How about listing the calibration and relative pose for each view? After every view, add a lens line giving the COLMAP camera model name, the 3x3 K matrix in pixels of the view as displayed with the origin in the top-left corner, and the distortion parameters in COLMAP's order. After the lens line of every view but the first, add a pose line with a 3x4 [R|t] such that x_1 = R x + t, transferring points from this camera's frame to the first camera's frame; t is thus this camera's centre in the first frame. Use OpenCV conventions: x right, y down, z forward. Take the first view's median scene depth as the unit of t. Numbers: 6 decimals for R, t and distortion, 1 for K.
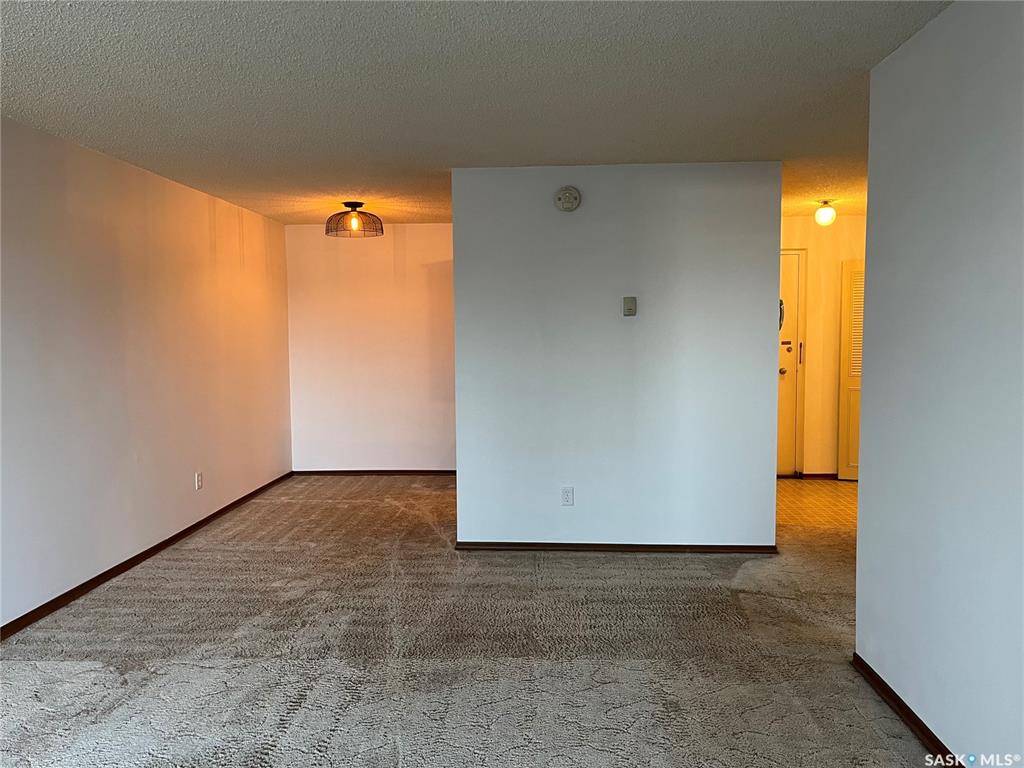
lens RADIAL K [[779.5, 0, 512.0], [0, 779.5, 384.0], [0, 0, 1]] dist [0.069528, -0.068497]
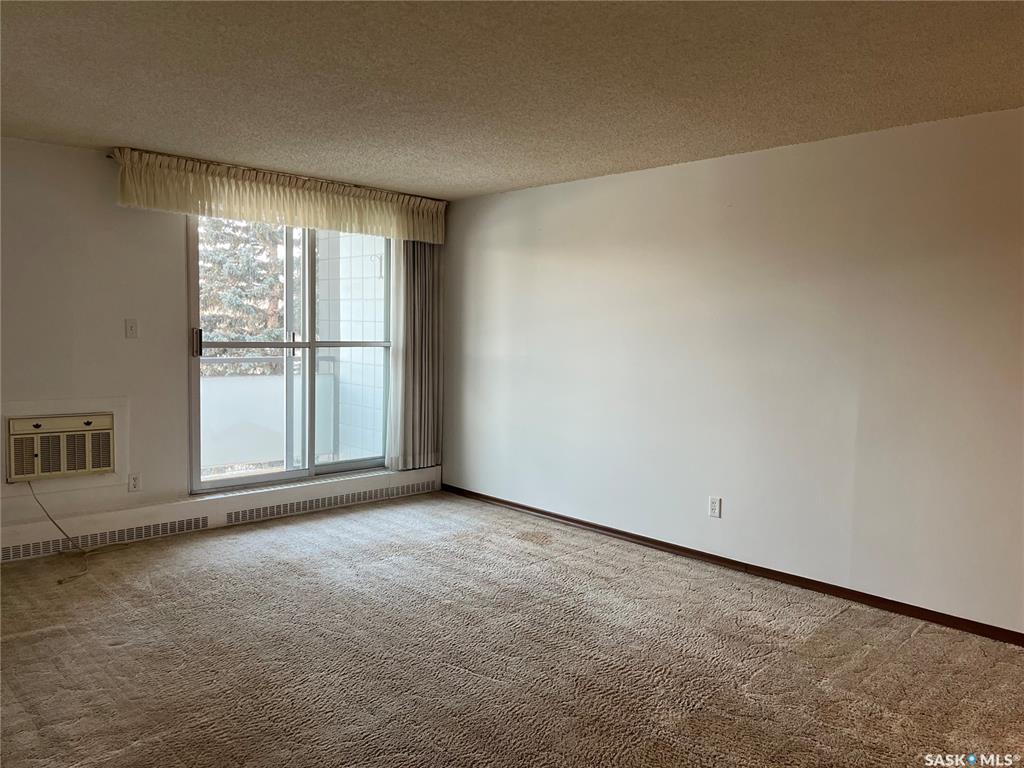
lens RADIAL K [[779.5, 0, 512.0], [0, 779.5, 384.0], [0, 0, 1]] dist [0.069528, -0.068497]
pose [[-0.693073, 0.047198, -0.719321, 0.370382], [-0.059006, 0.990791, 0.121863, -0.069414], [0.718449, 0.126904, -0.683906, 0.993423]]
